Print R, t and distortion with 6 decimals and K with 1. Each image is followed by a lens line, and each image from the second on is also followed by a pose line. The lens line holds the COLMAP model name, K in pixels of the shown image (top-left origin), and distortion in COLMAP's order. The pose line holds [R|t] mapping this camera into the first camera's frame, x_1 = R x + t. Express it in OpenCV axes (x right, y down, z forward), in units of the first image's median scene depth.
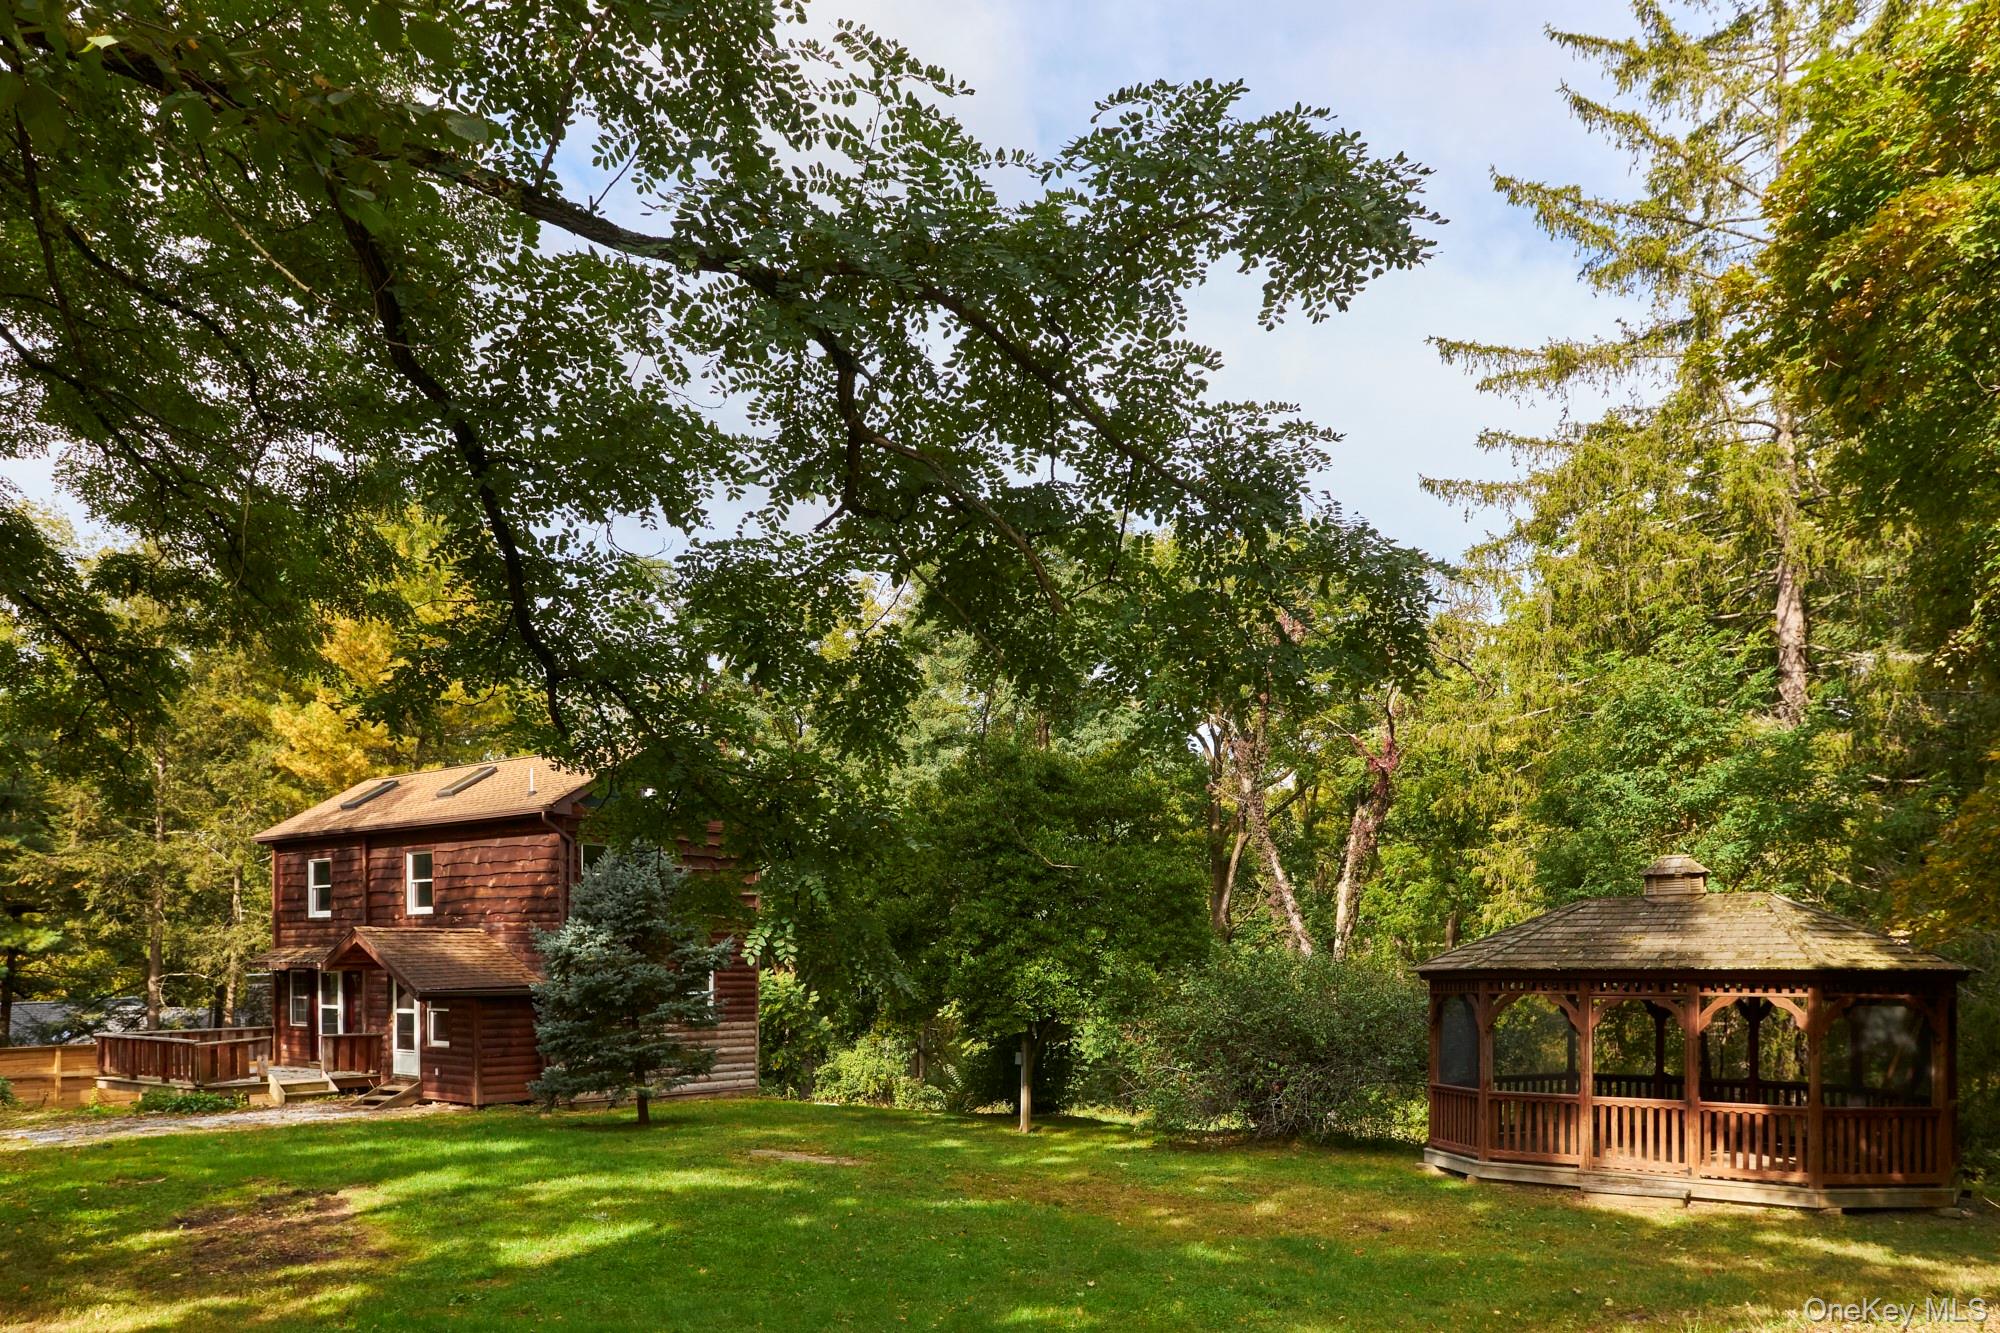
lens RADIAL K [[1395.7, 0, 997.7], [0, 1395.7, 763.7], [0, 0, 1]] dist [-0.042141, 0.076214]
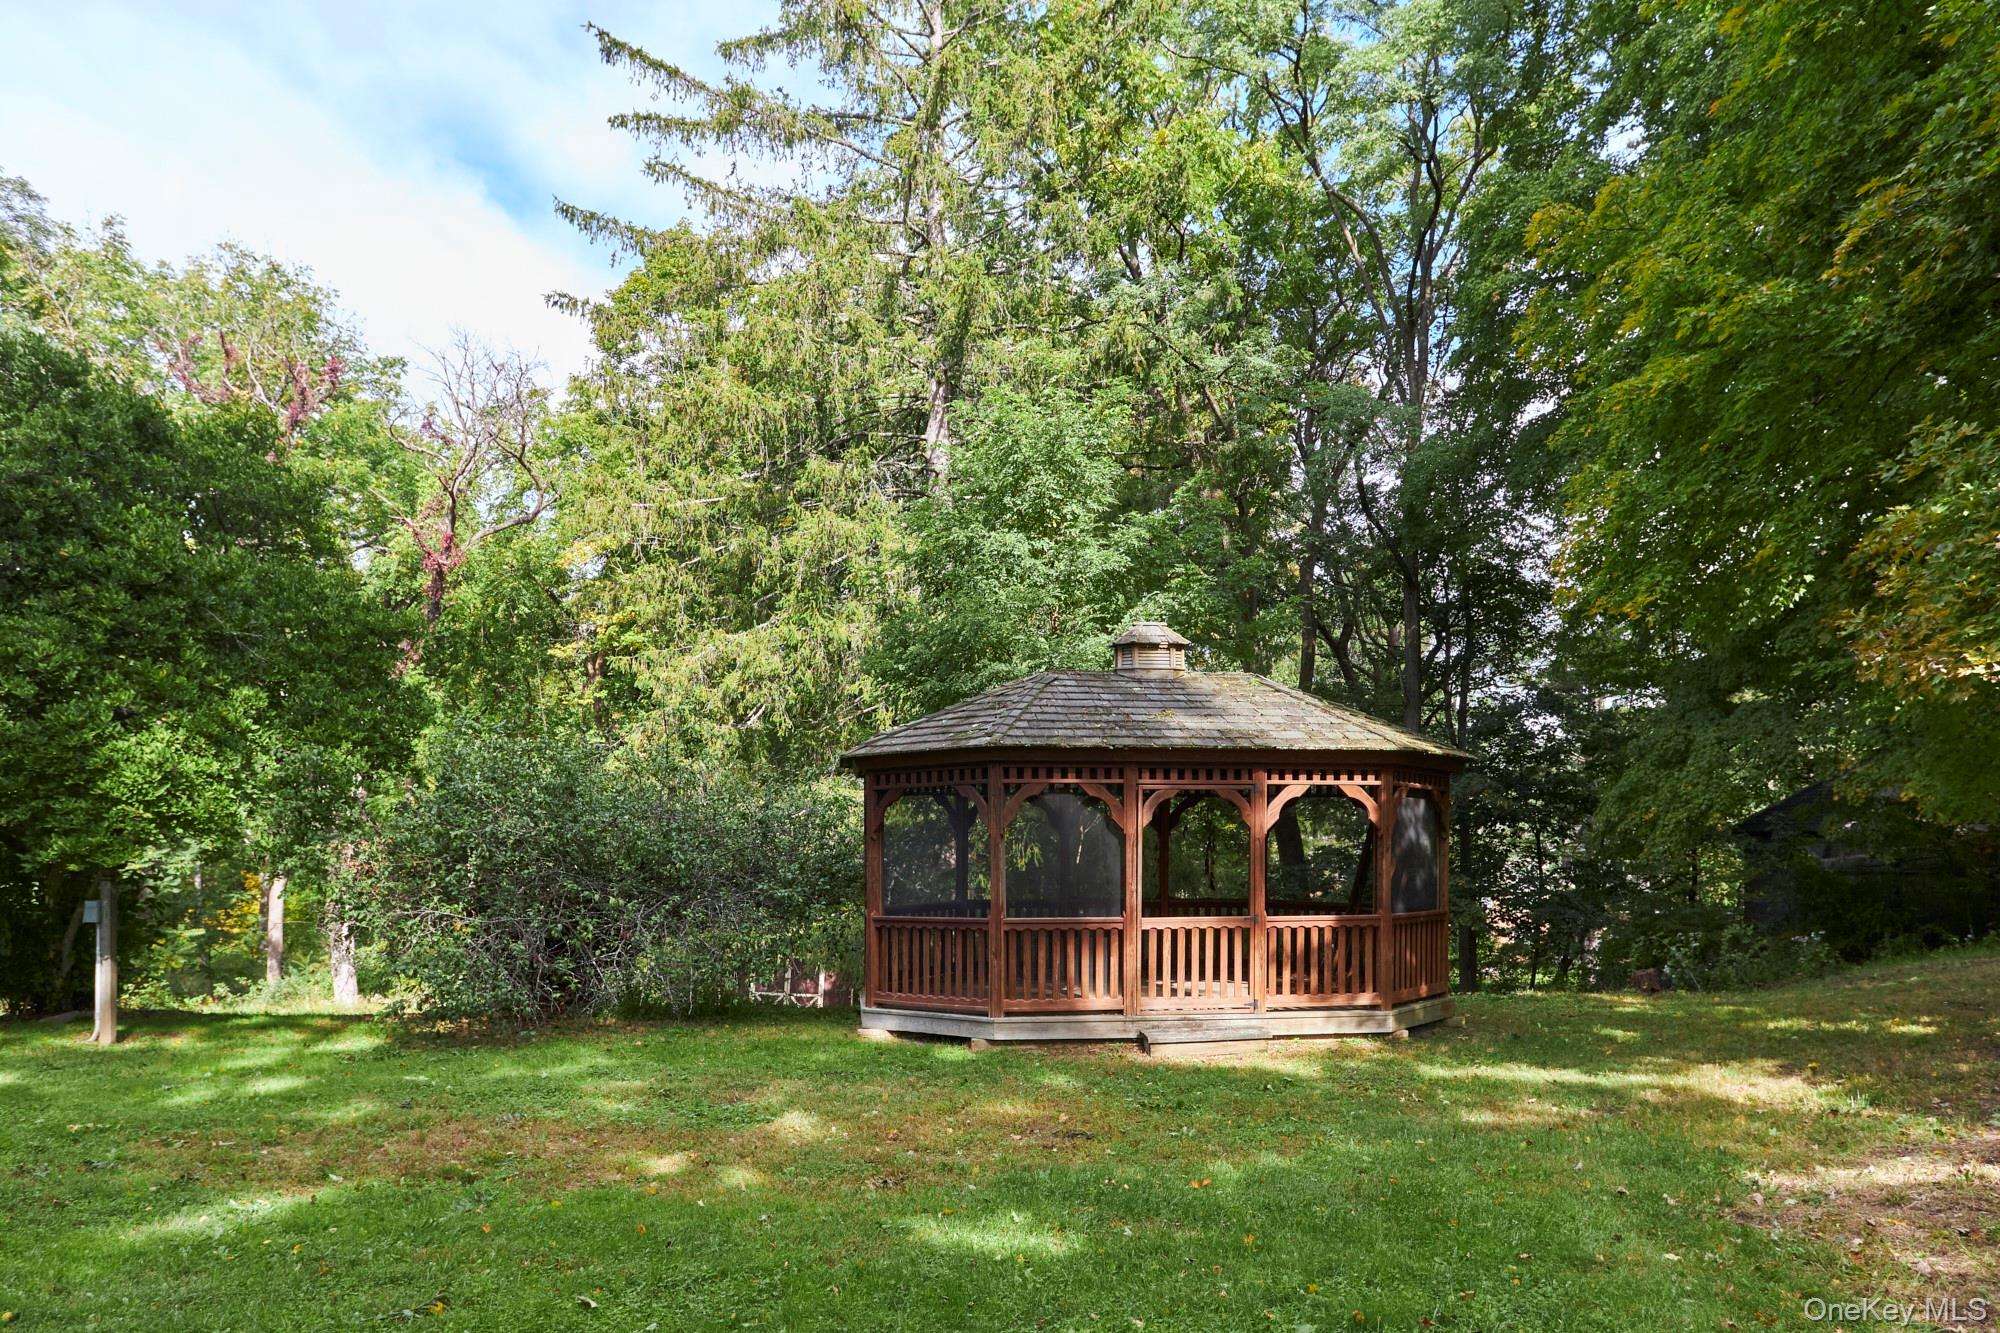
lens RADIAL K [[1395.7, 0, 997.7], [0, 1395.7, 763.7], [0, 0, 1]] dist [-0.042141, 0.076214]
pose [[0.733215, 0.026956, 0.679463, -0.090162], [-0.098480, 0.992889, 0.066879, 0.075231], [-0.672828, -0.115950, 0.730656, 0.336478]]
